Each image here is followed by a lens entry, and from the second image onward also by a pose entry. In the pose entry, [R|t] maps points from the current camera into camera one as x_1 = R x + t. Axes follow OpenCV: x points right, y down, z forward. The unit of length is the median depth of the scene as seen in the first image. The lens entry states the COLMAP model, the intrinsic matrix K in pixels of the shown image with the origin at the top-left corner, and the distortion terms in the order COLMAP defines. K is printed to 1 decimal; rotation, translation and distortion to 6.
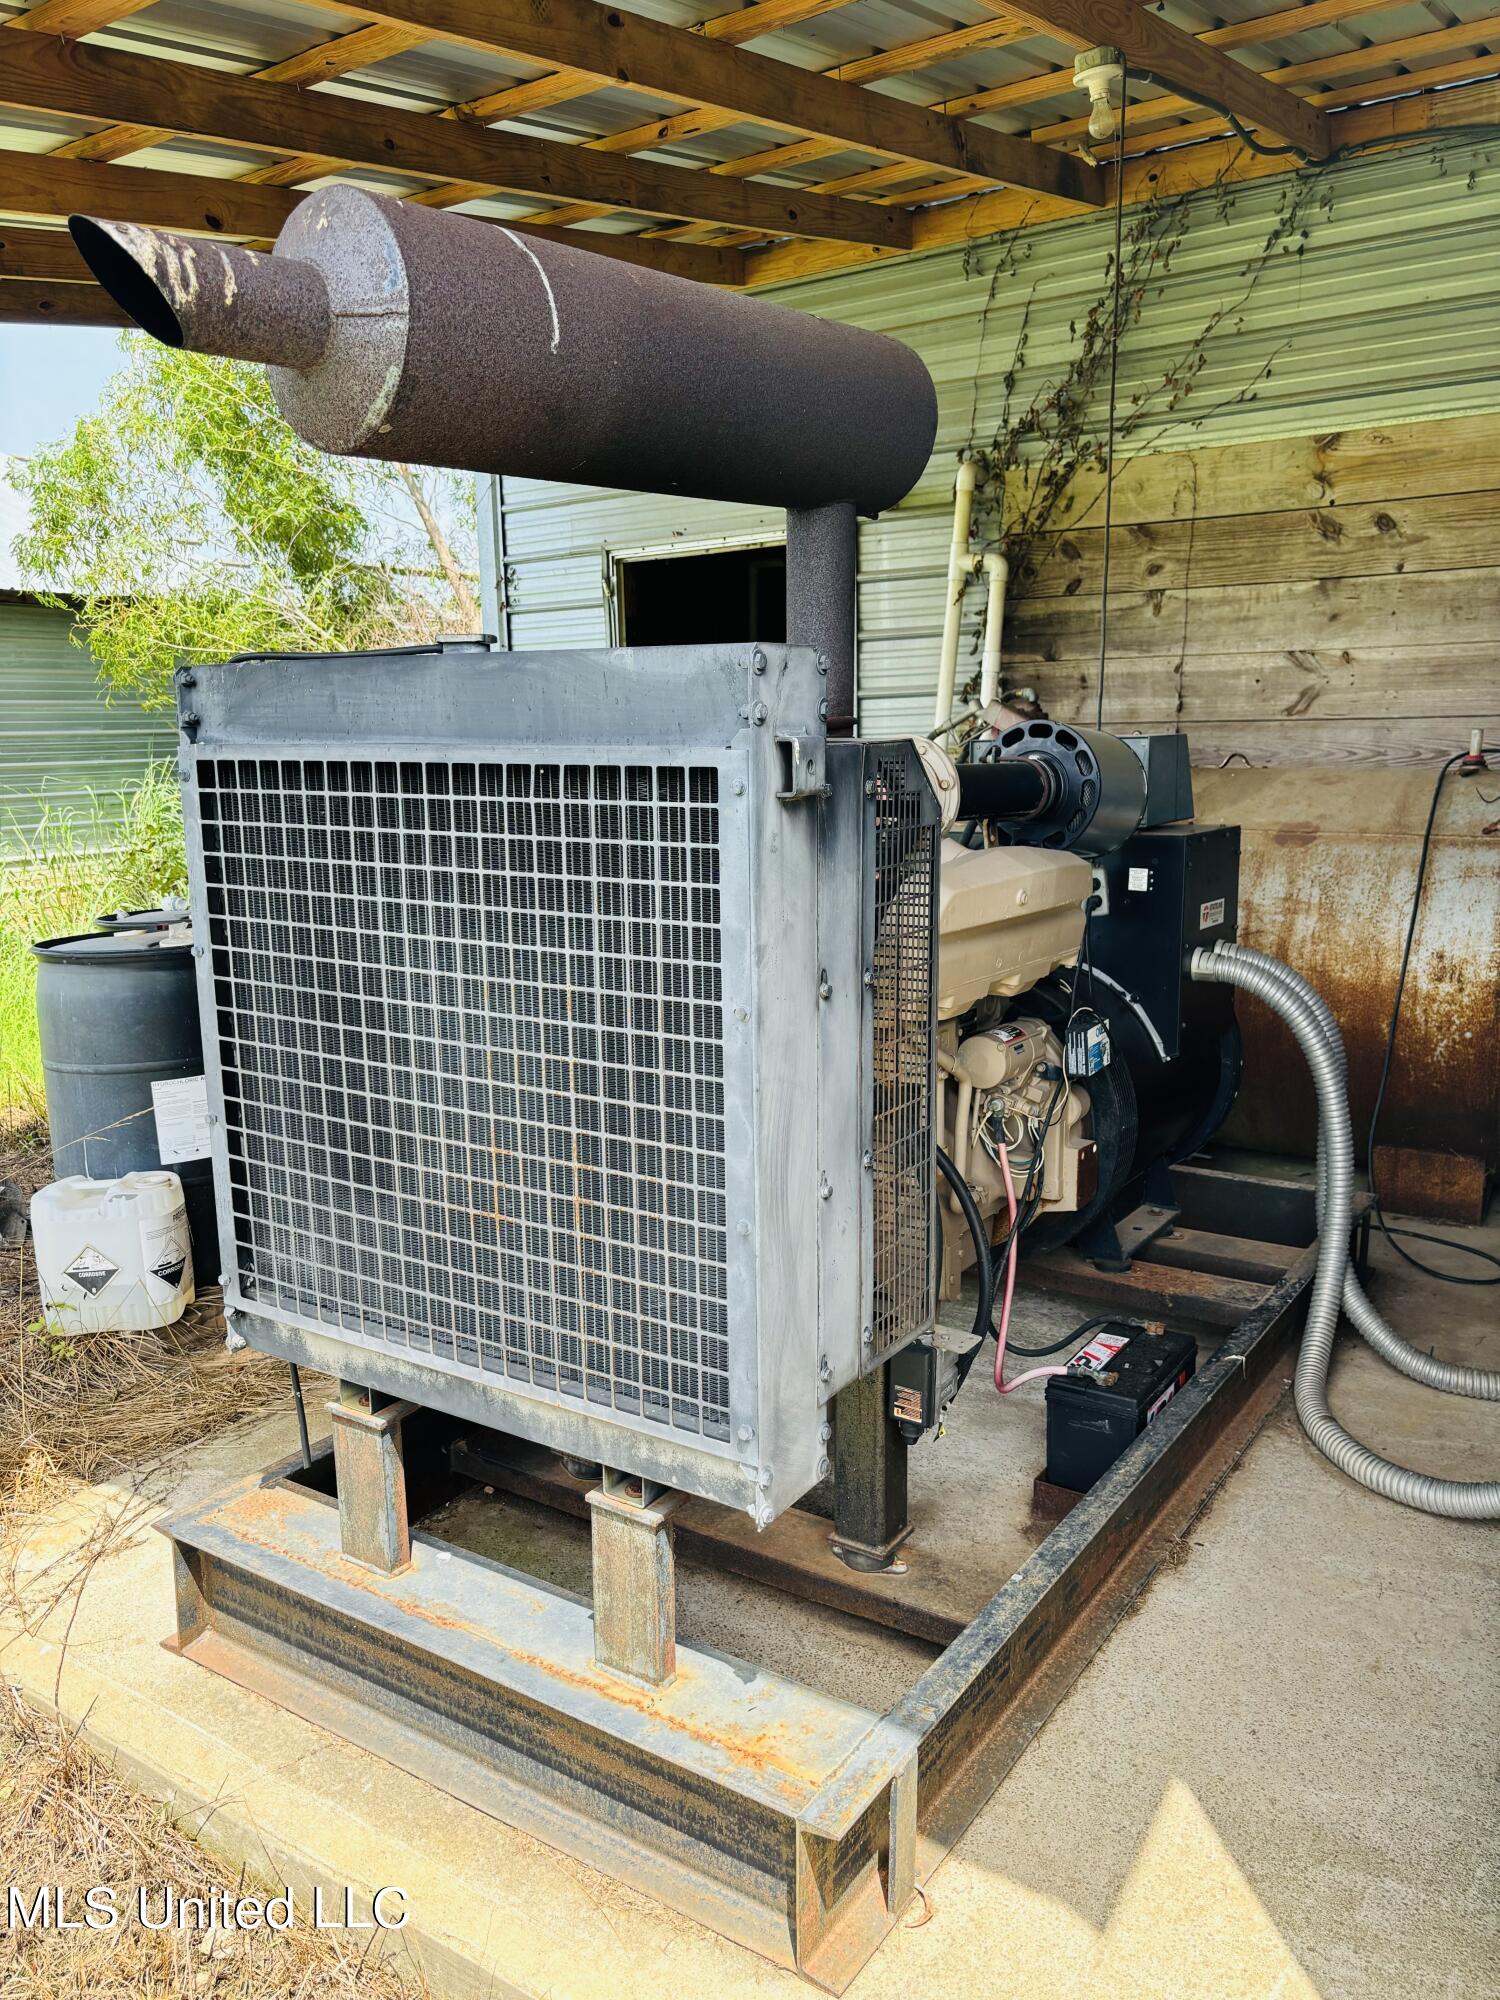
lens RADIAL K [[1534.7, 0, 742.8], [0, 1534.7, 994.4], [0, 0, 1]] dist [0.026603, 0.013169]
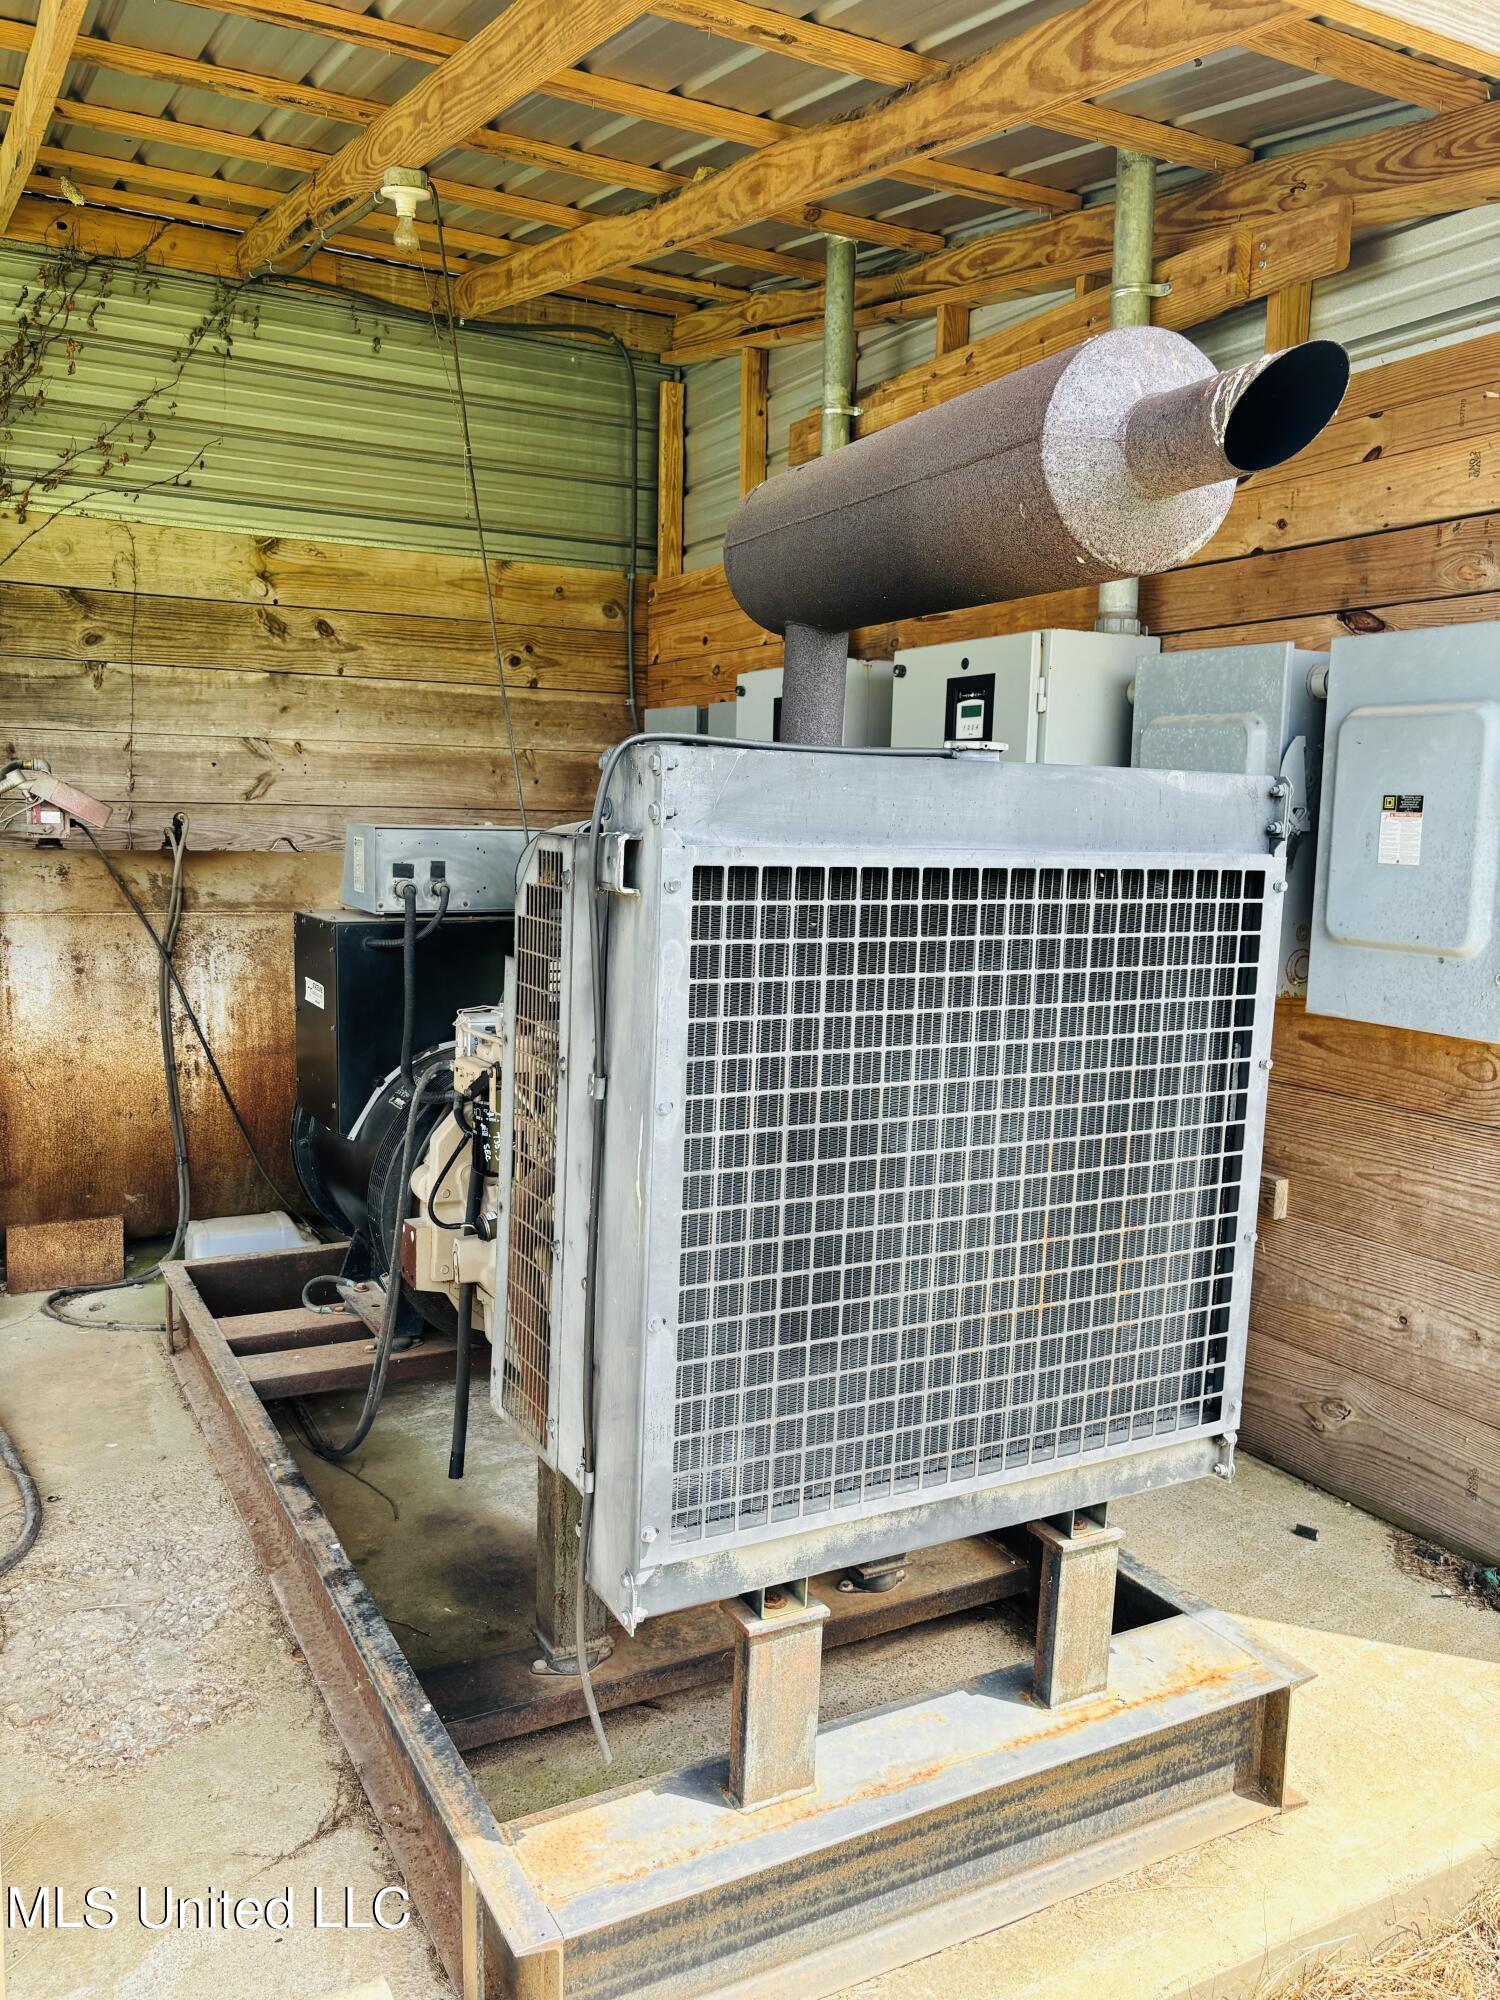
lens RADIAL K [[1534.7, 0, 742.8], [0, 1534.7, 994.4], [0, 0, 1]] dist [0.026603, 0.013169]
pose [[0.467175, -0.083848, 0.880180, -0.420490], [0.123374, 0.991936, 0.029011, -0.042803], [-0.875515, 0.095038, 0.473752, 0.245888]]
